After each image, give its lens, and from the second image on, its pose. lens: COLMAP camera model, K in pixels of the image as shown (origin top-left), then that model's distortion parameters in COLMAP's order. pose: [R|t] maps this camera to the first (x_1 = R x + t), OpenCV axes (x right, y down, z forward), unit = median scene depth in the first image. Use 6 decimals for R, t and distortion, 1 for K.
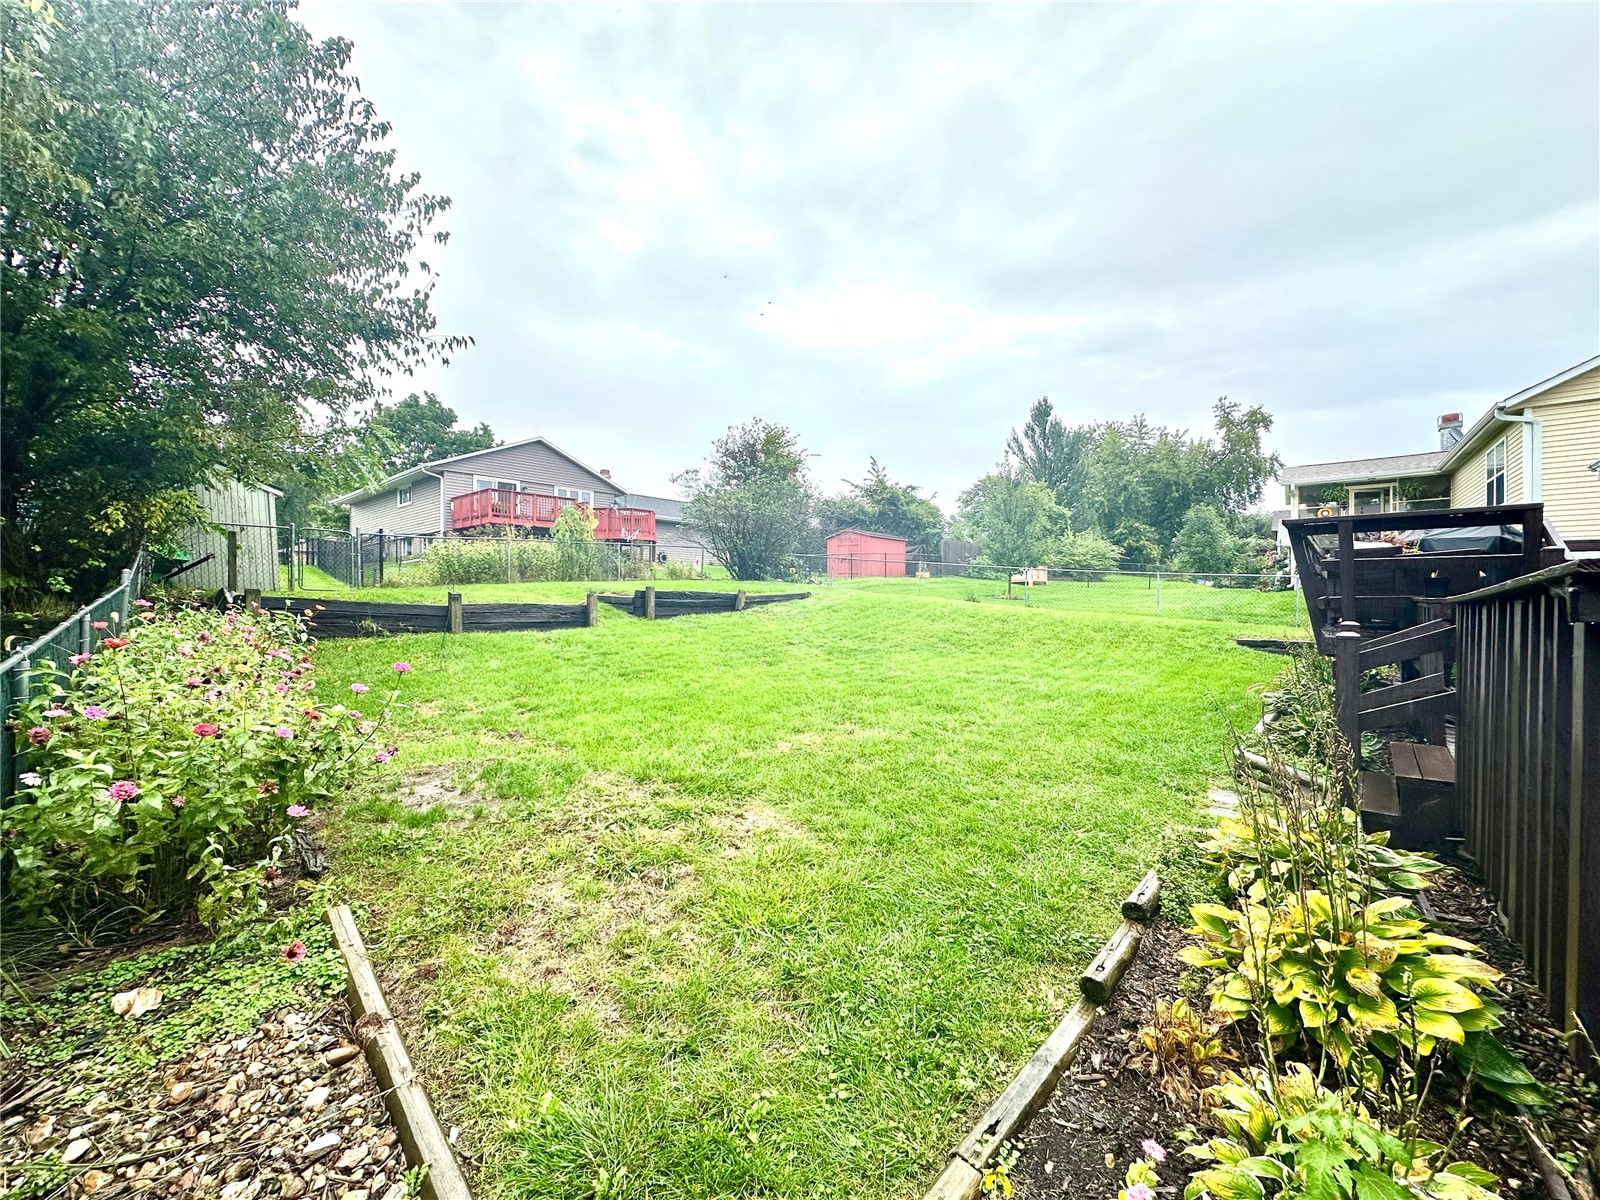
lens RADIAL K [[638.4, 0, 792.6], [0, 638.4, 598.9], [0, 0, 1]] dist [-0.005303, 0.001115]
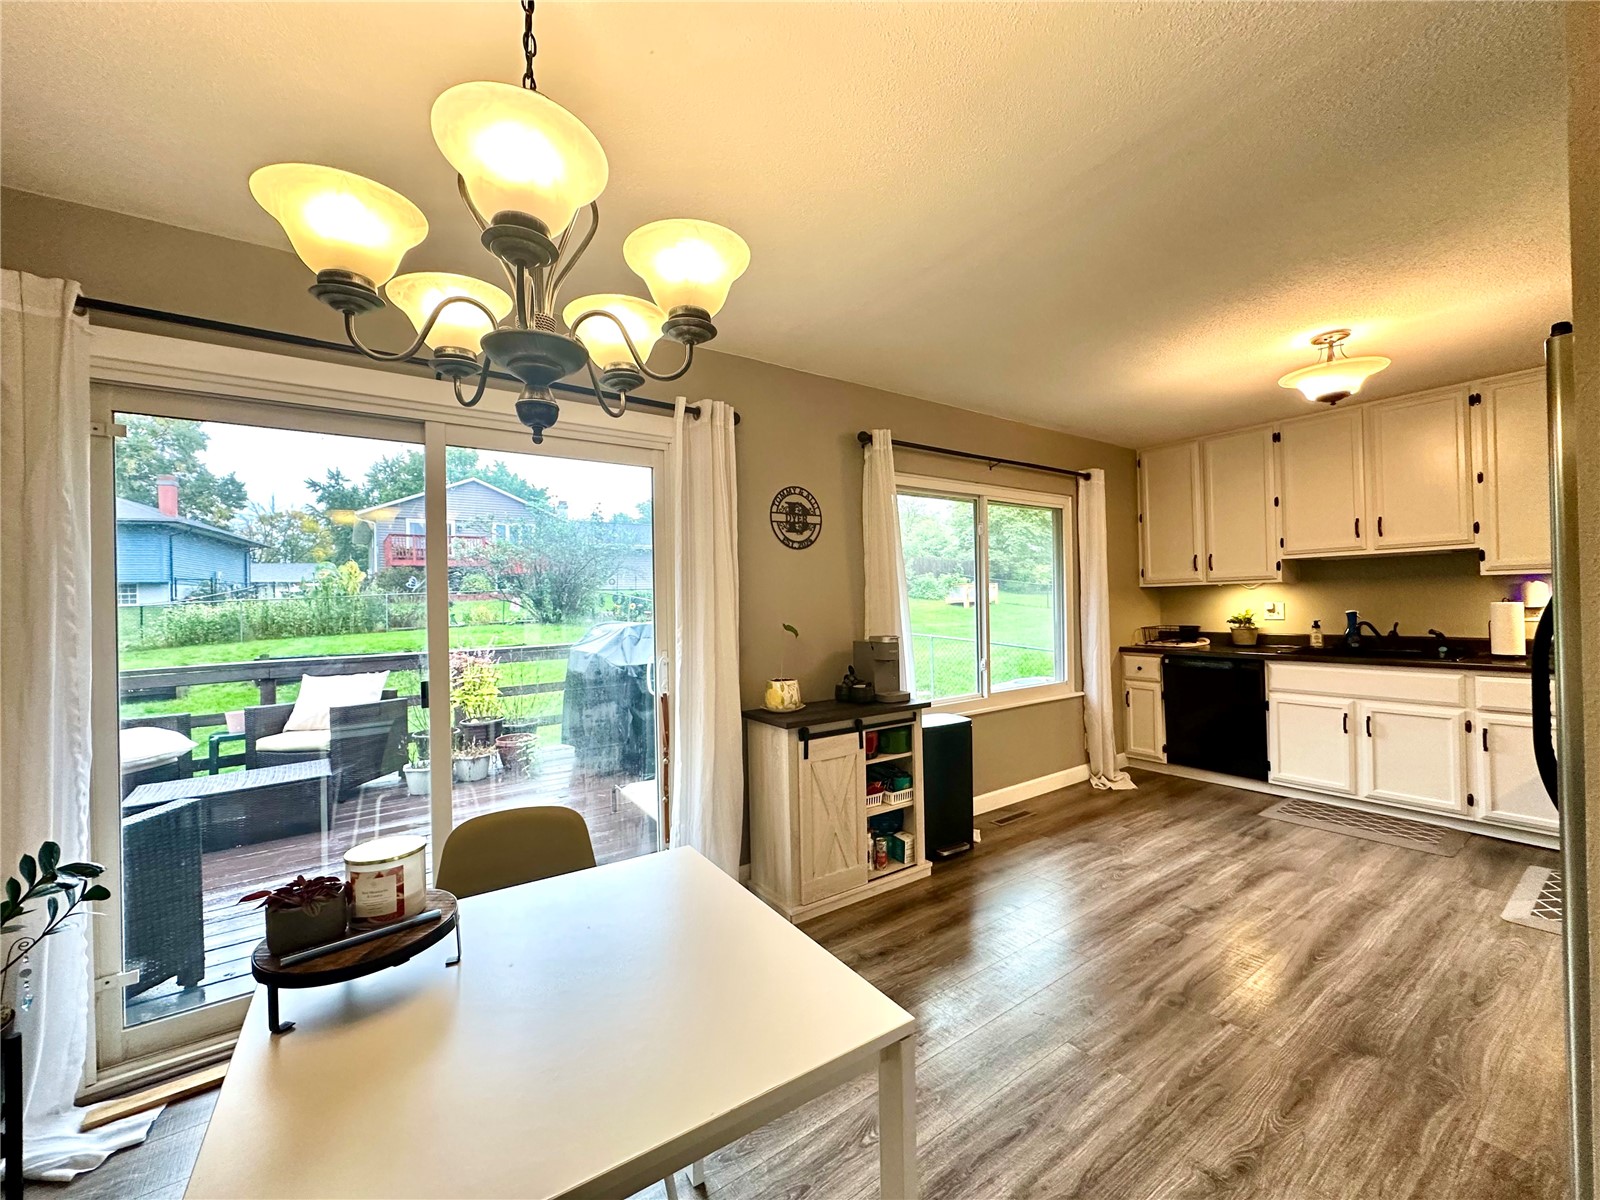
lens RADIAL K [[638.4, 0, 800.5], [0, 638.4, 600.1], [0, 0, 1]] dist [-0.005303, 0.001115]
pose [[0.975164, -0.024733, -0.220098, 0.309907], [0.024861, 0.999689, -0.002185, -0.030566], [0.220083, -0.003341, 0.975475, 0.076799]]
